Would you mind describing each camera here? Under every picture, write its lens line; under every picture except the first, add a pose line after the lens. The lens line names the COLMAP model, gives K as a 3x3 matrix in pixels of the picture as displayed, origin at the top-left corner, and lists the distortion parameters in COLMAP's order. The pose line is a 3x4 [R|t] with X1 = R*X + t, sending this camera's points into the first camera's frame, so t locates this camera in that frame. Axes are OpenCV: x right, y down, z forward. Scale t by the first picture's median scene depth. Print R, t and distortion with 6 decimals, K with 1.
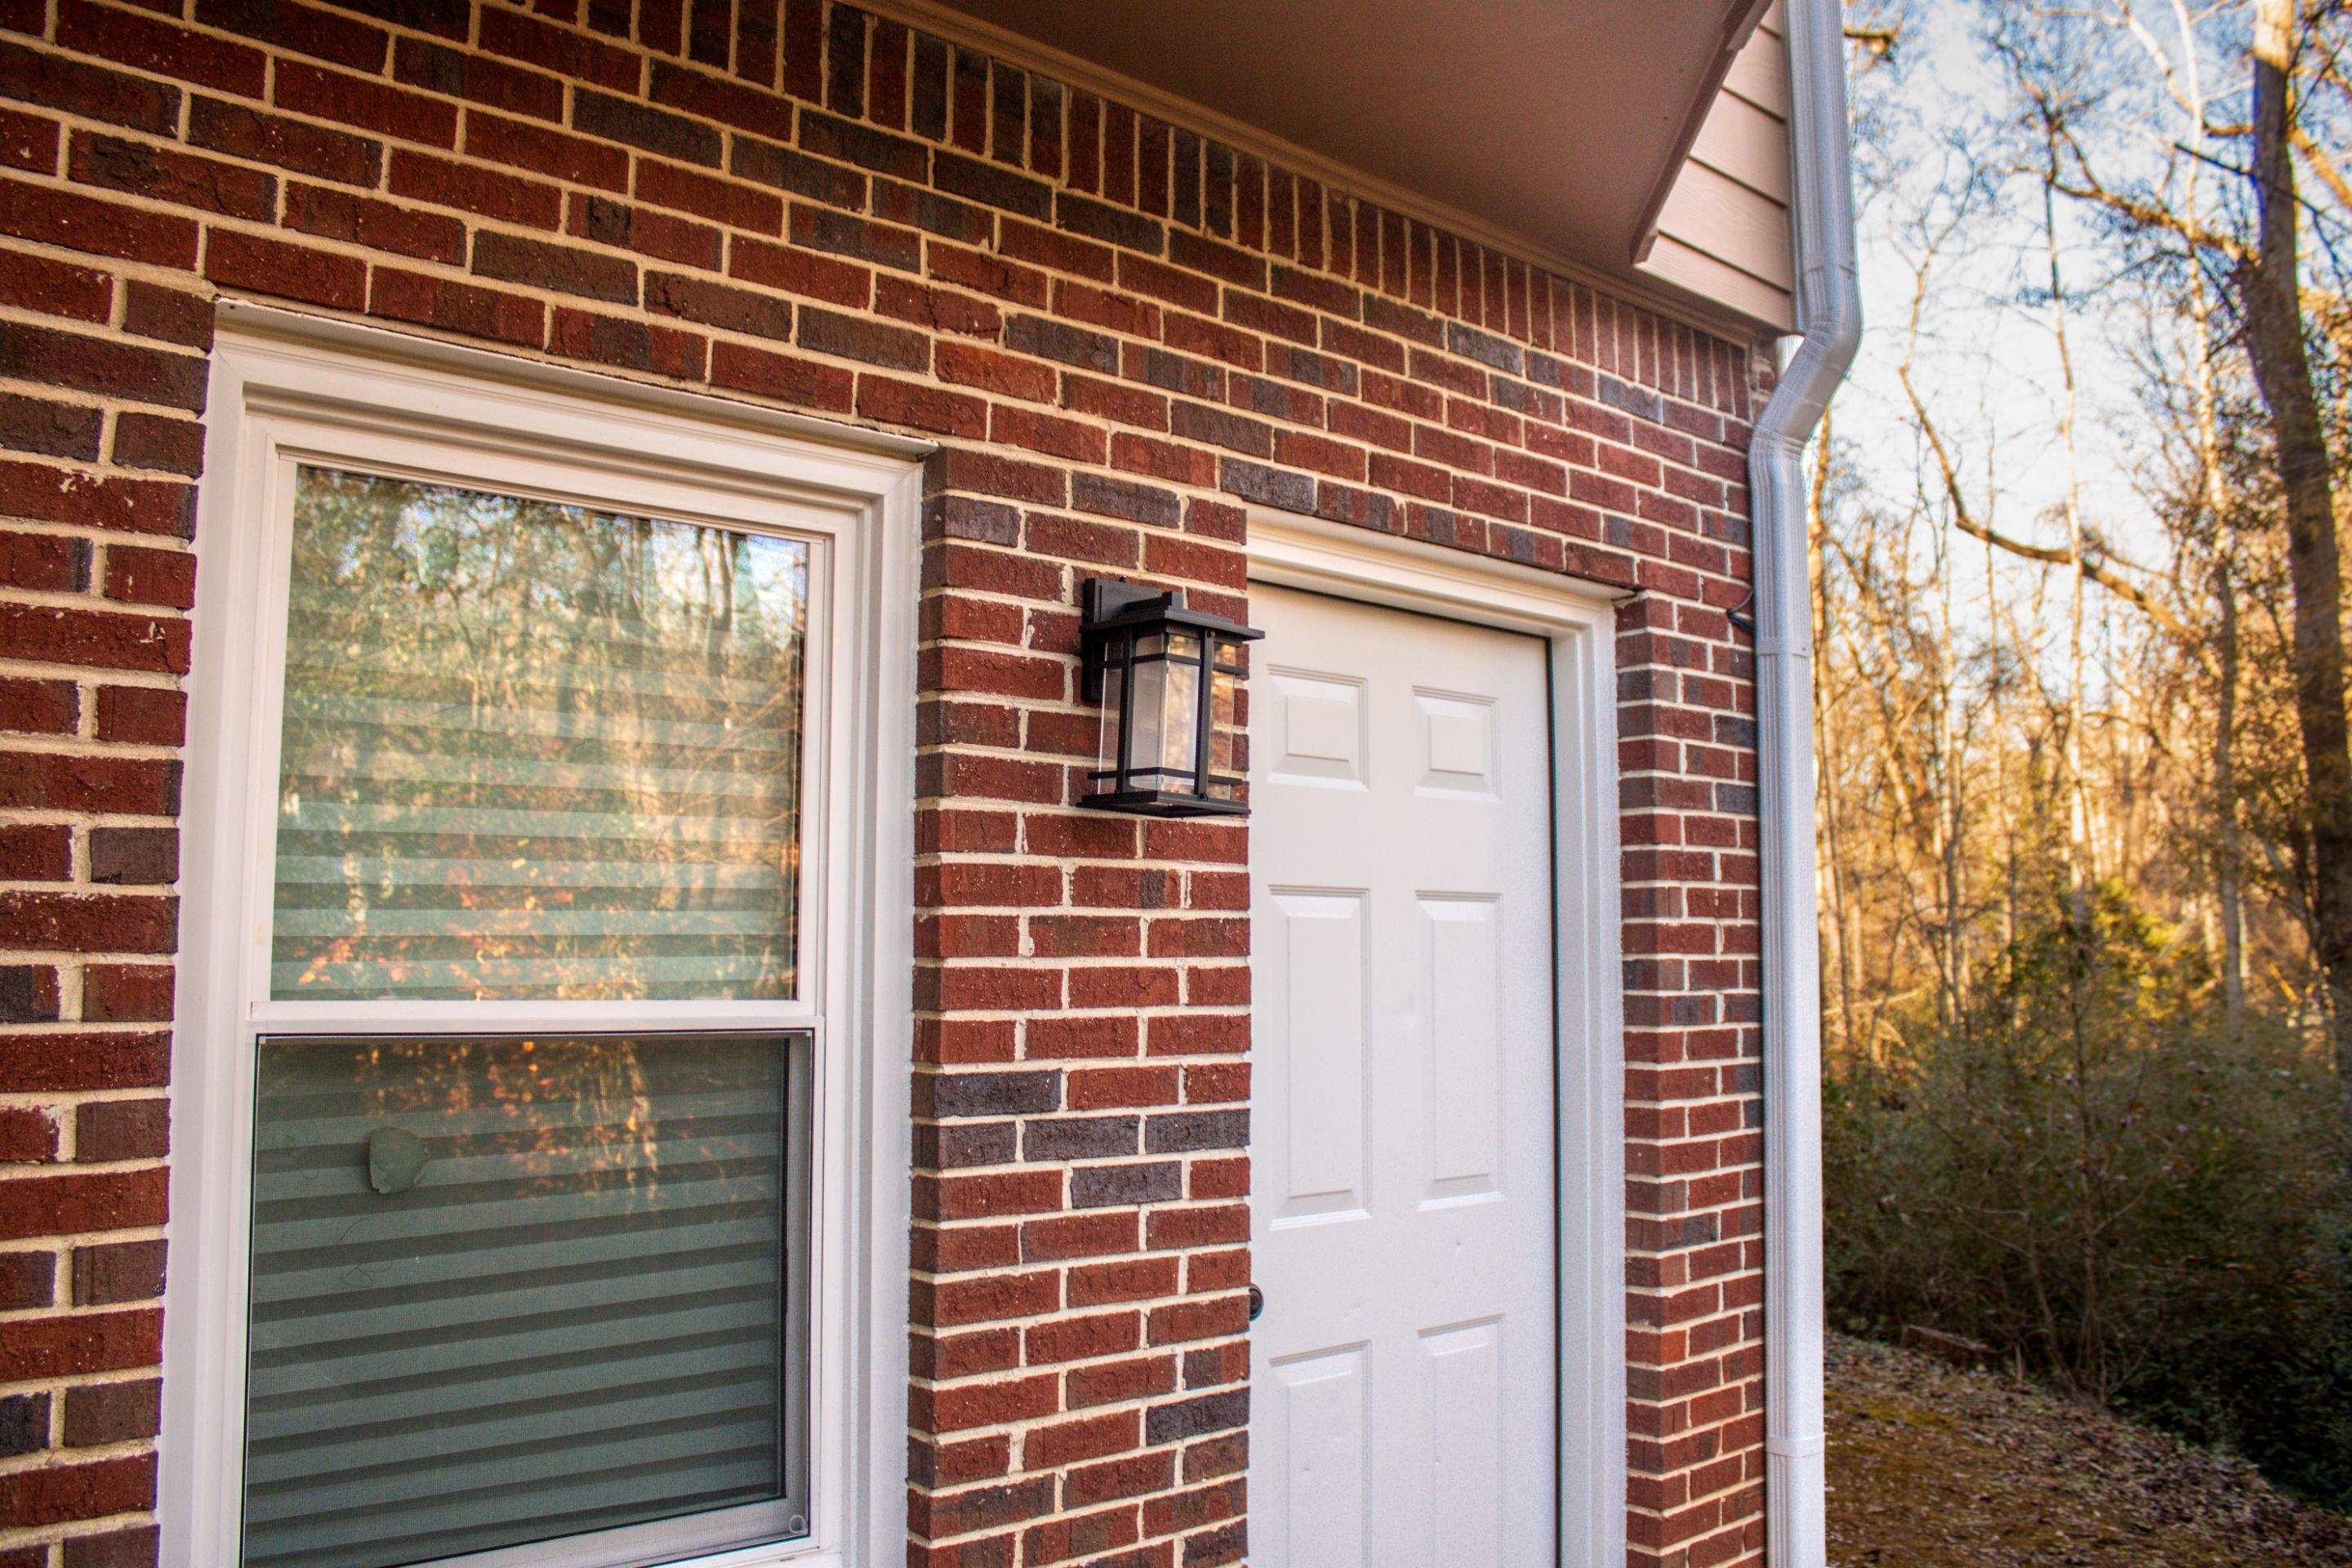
lens RADIAL K [[2049.6, 0, 1177.7], [0, 2049.6, 780.5], [0, 0, 1]] dist [-0.070164, -0.006798]
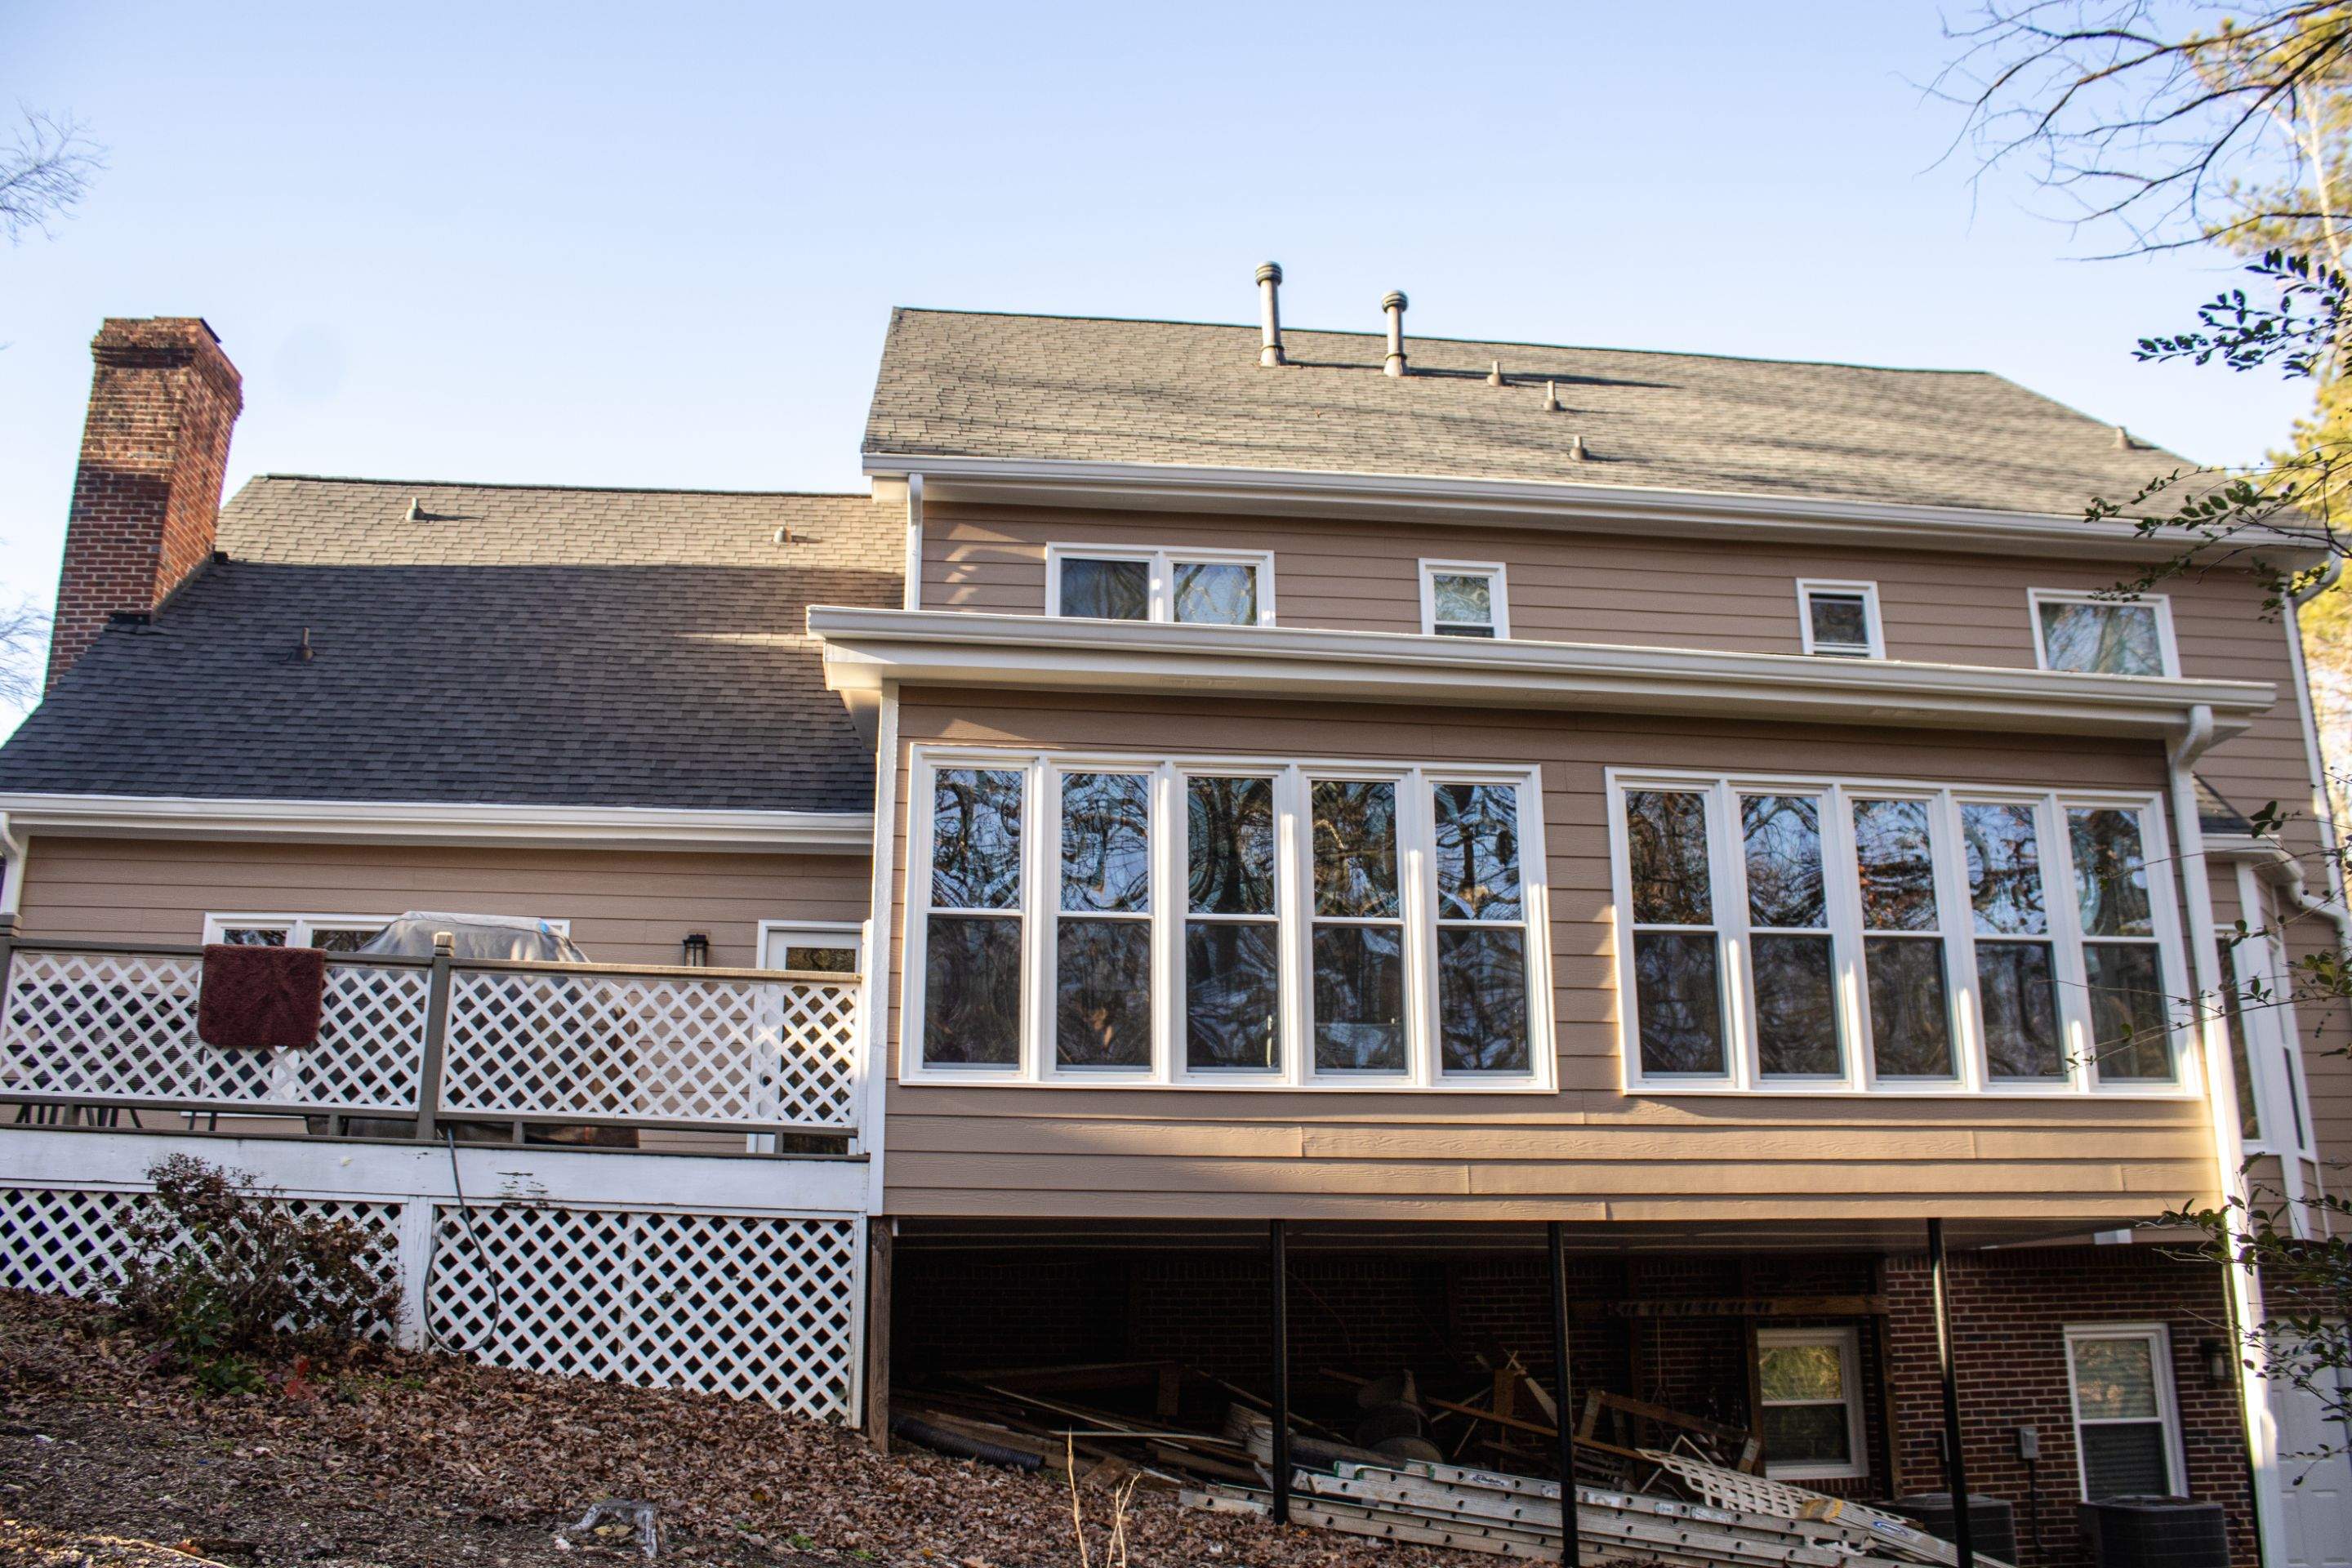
lens RADIAL K [[2049.6, 0, 1176.6], [0, 2049.6, 785.0], [0, 0, 1]] dist [-0.070164, -0.006798]
pose [[0.813362, -0.173868, -0.555169, 1.026057], [0.061148, 0.974560, -0.215626, -0.599328], [0.578536, 0.141434, 0.803301, -5.517232]]
